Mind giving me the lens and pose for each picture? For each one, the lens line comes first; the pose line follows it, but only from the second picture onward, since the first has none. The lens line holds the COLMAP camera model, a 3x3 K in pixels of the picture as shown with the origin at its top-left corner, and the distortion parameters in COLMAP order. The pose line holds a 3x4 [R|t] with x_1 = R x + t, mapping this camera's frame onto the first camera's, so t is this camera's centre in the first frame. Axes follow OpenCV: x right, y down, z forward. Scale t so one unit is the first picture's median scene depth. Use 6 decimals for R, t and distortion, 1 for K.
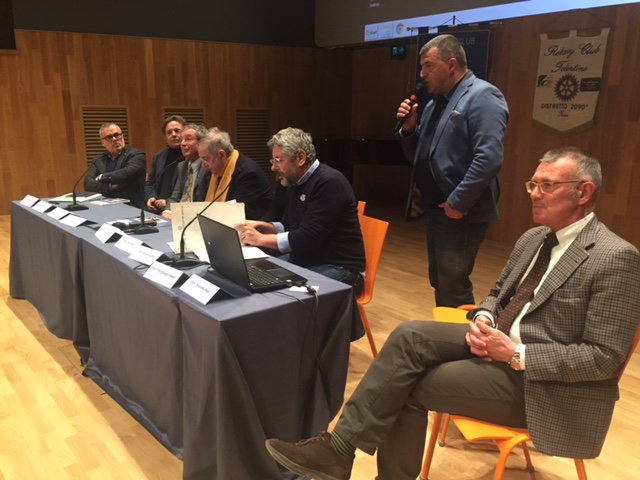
lens RADIAL K [[530.3, 0, 320.0], [0, 530.3, 240.0], [0, 0, 1]] dist [0.072417, -0.101629]
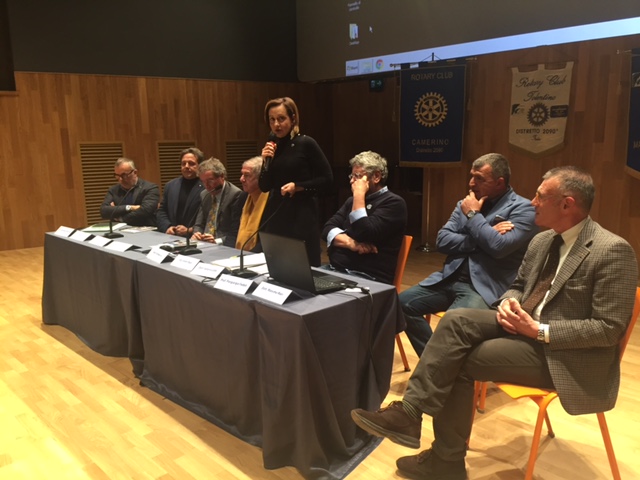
lens RADIAL K [[530.3, 0, 320.0], [0, 530.3, 240.0], [0, 0, 1]] dist [0.072417, -0.101629]
pose [[0.997469, -0.038787, 0.059594, -0.092542], [0.041862, 0.997808, -0.051256, 0.019628], [-0.057475, 0.053621, 0.996906, -0.095487]]
